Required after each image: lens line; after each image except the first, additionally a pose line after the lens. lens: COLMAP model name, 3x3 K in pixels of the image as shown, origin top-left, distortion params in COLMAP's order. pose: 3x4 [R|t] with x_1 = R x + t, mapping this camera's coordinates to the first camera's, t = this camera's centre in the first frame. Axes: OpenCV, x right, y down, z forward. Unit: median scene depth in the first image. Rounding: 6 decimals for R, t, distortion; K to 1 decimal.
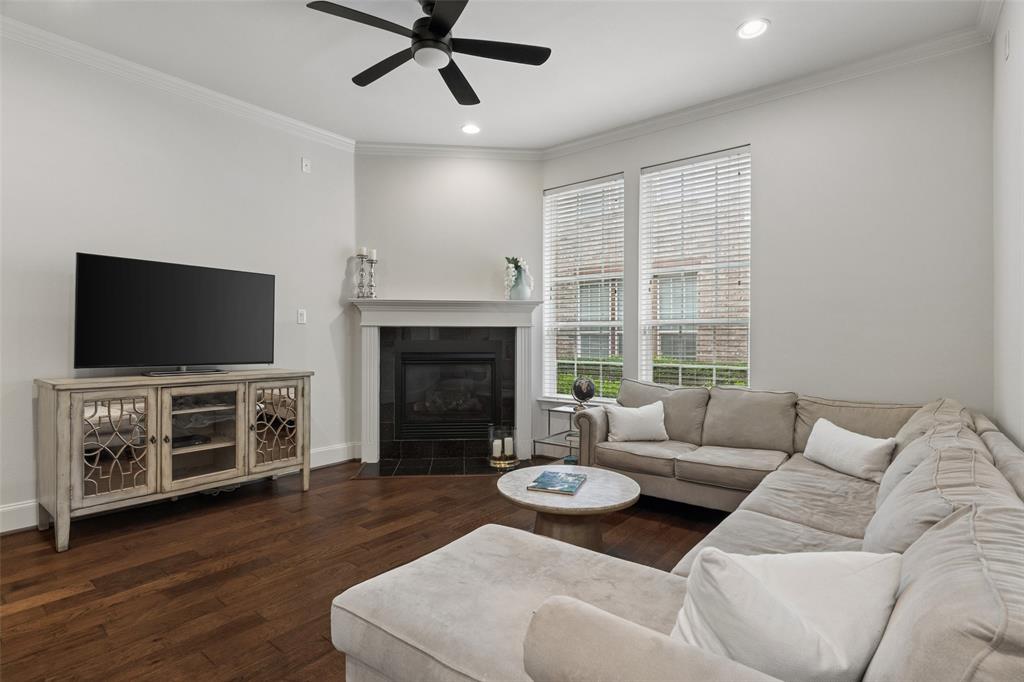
lens RADIAL K [[501.3, 0, 503.4], [0, 501.3, 336.3], [0, 0, 1]] dist [0.001697, 0.000243]
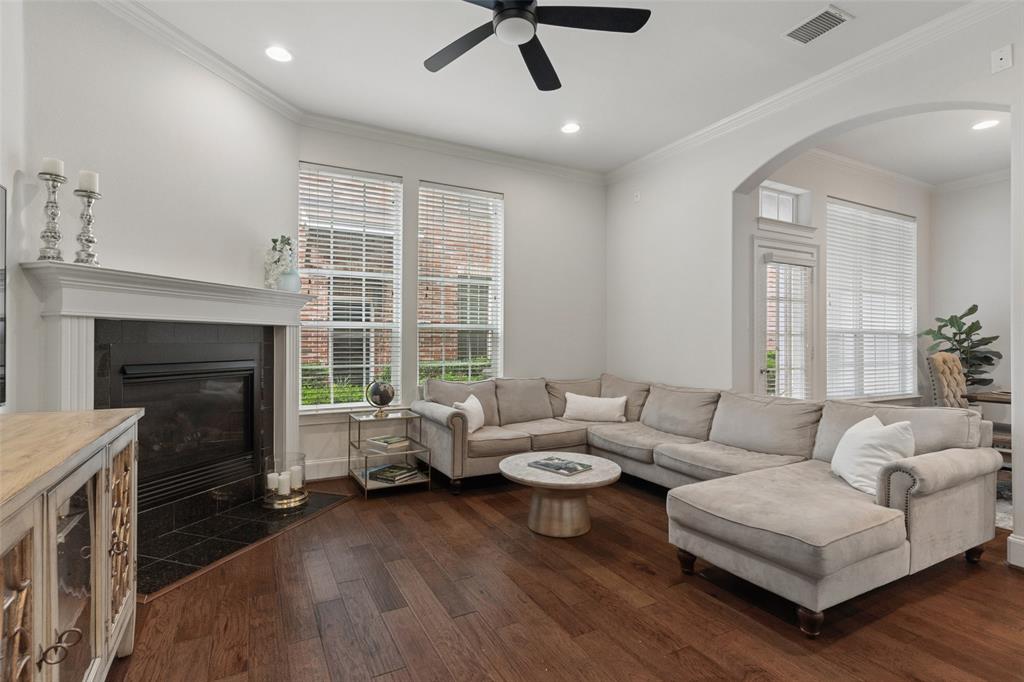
lens RADIAL K [[489.6, 0, 512.0], [0, 489.6, 341.0], [0, 0, 1]] dist [0.001066, 0.000066]
pose [[0.387665, -0.001639, 0.921799, -0.560872], [-0.006460, 0.999969, 0.004494, -0.000169], [-0.921778, -0.007697, 0.387642, 0.385494]]
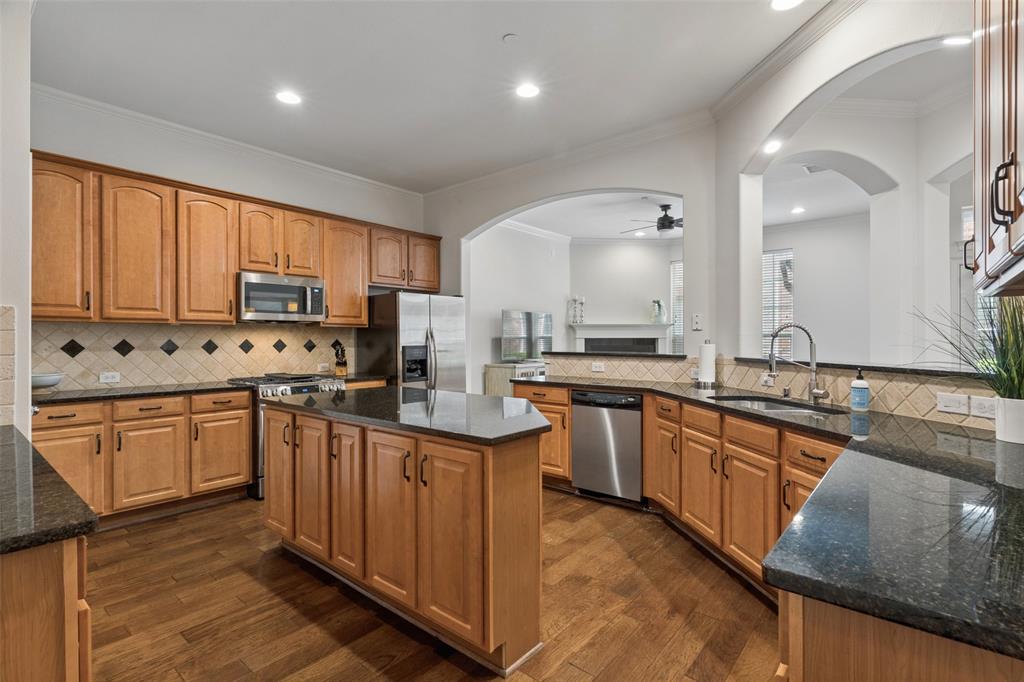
lens RADIAL K [[489.6, 0, 512.0], [0, 489.6, 341.0], [0, 0, 1]] dist [0.001066, 0.000066]
pose [[0.999964, -0.006961, 0.004831, -0.526121], [0.006931, 0.999957, 0.006194, -0.022957], [-0.004874, -0.006161, 0.999969, -0.796099]]
